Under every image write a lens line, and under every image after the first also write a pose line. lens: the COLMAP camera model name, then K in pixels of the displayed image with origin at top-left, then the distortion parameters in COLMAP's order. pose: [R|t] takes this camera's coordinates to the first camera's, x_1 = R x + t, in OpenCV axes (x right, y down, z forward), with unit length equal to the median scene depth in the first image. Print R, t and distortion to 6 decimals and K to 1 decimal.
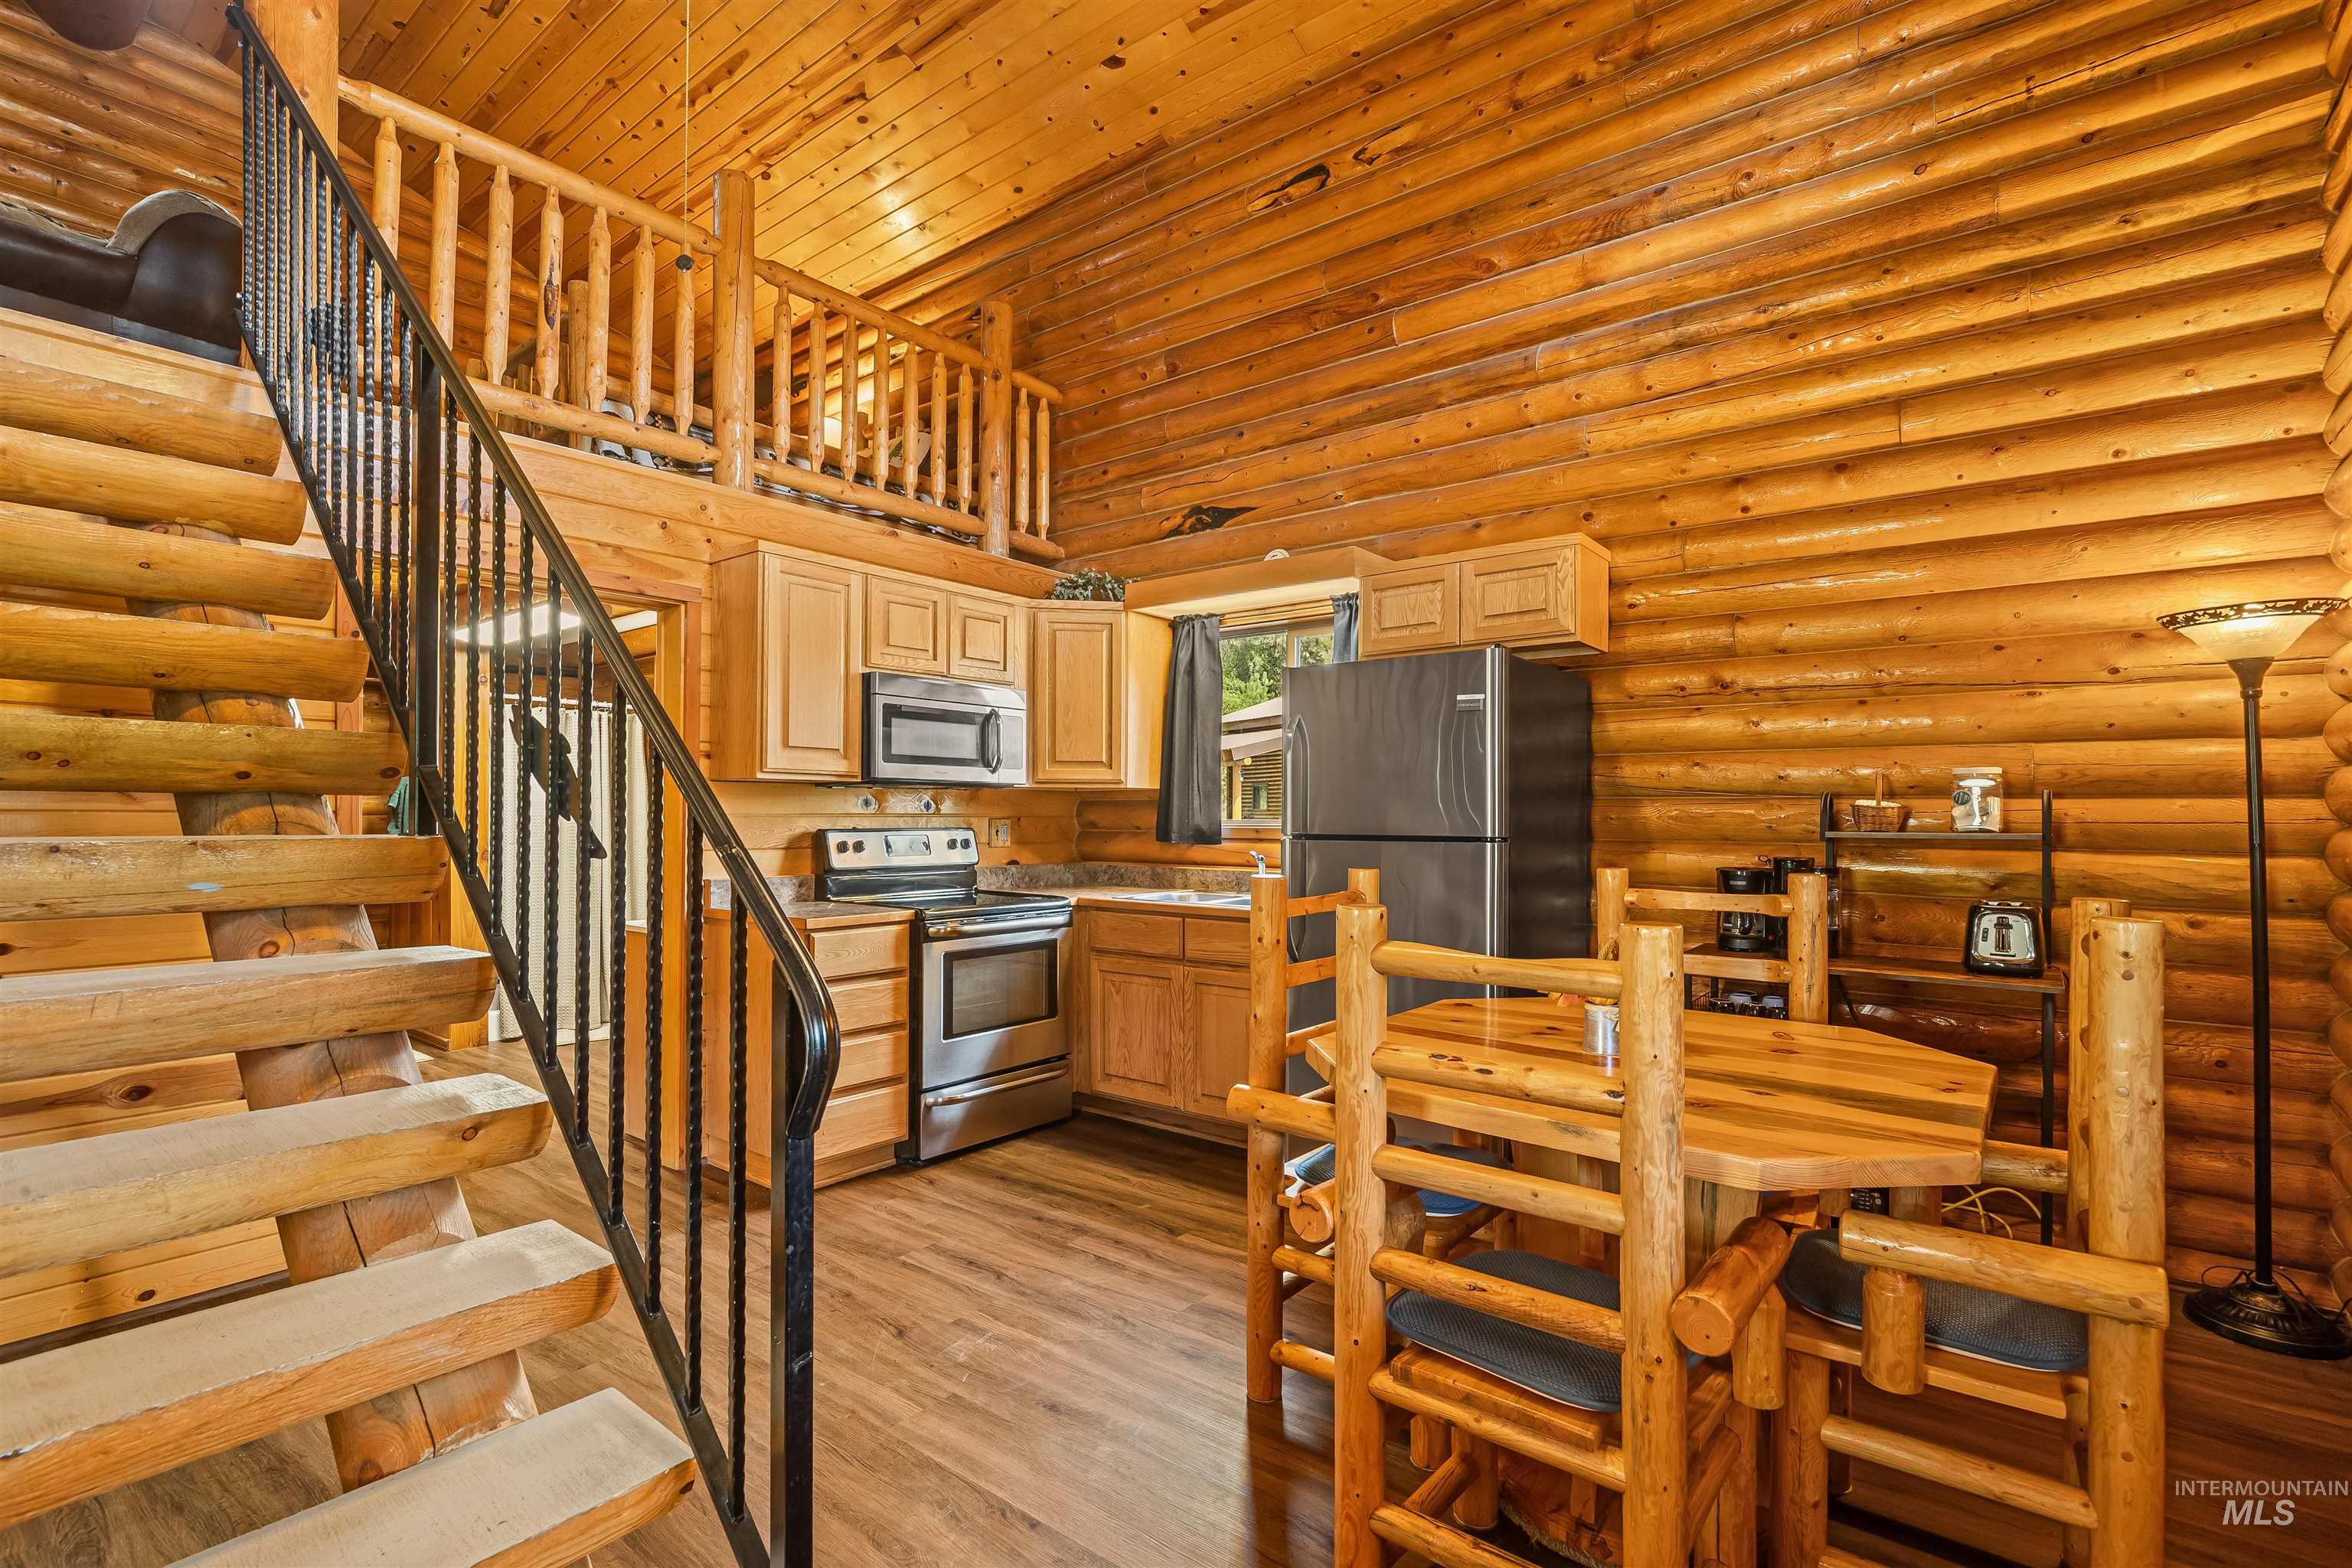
lens RADIAL K [[1075.7, 0, 1173.9], [0, 1075.7, 798.8], [0, 0, 1]] dist [0.016103, 0.000629]
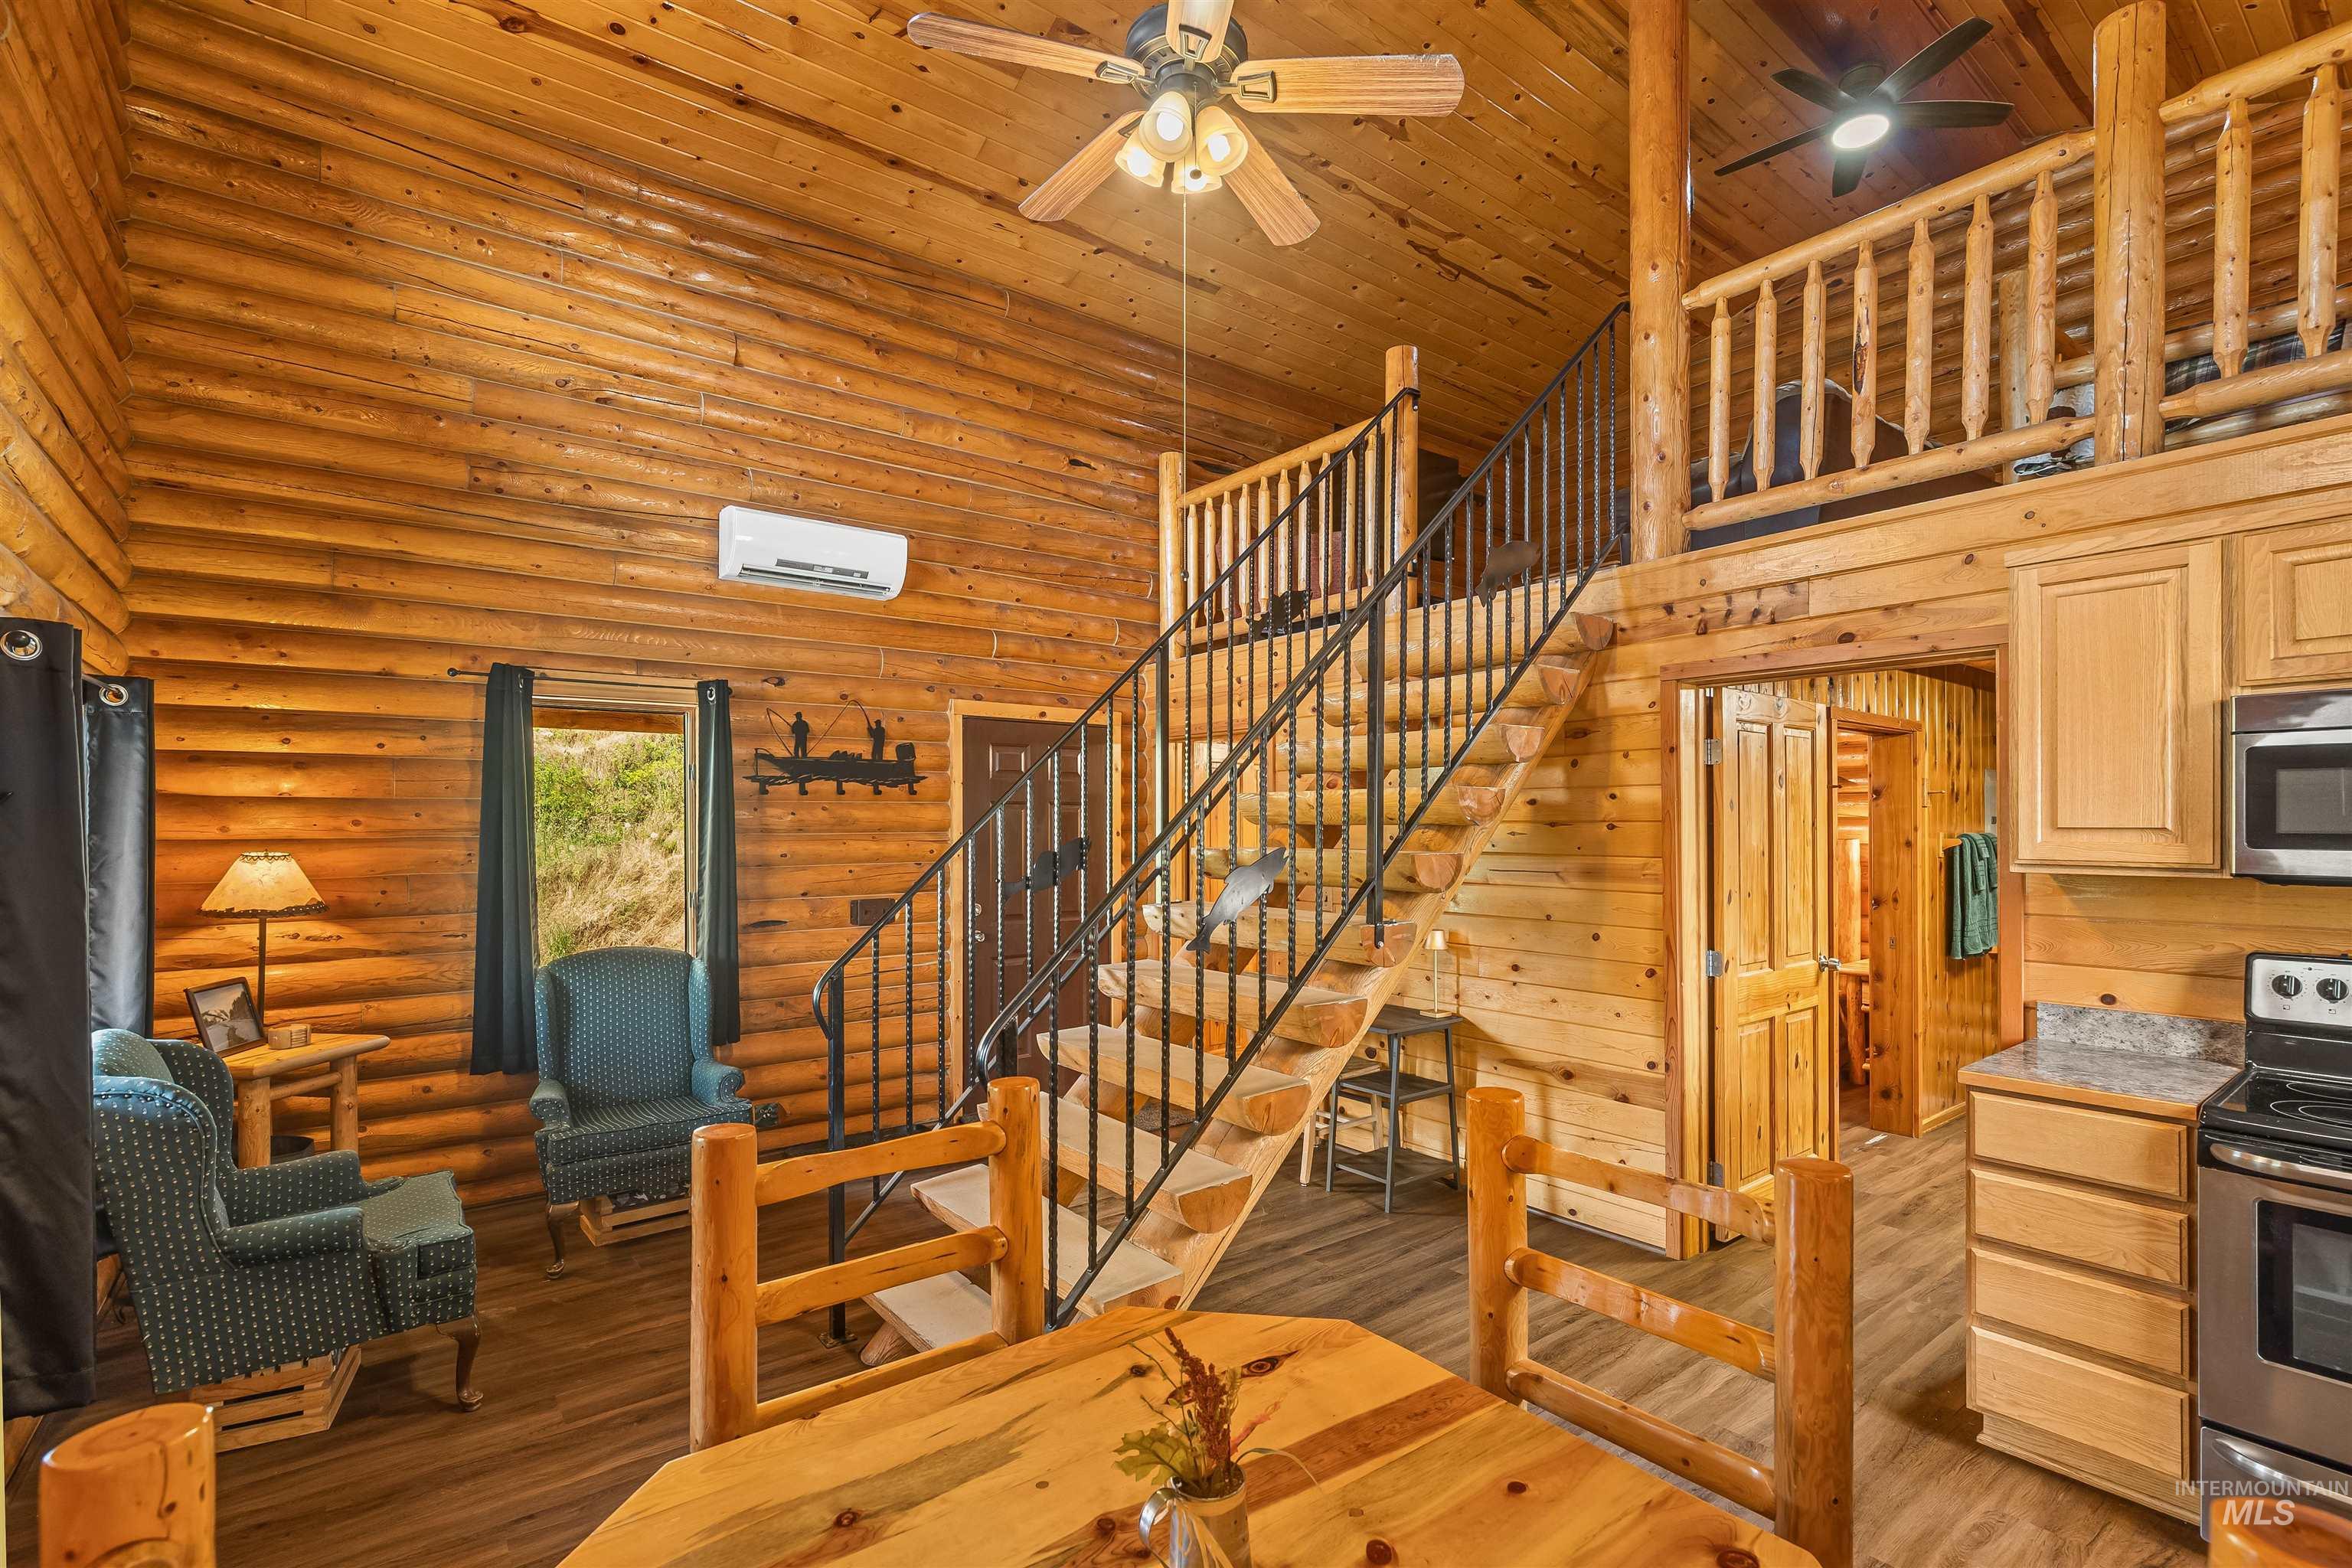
lens RADIAL K [[1075.7, 0, 1174.7], [0, 1075.7, 801.4], [0, 0, 1]] dist [0.016103, 0.000629]
pose [[-0.243793, -0.007419, -0.969799, 0.500457], [0.013269, 0.999852, -0.010984, -0.068430], [0.969736, -0.015546, -0.243659, 0.637879]]
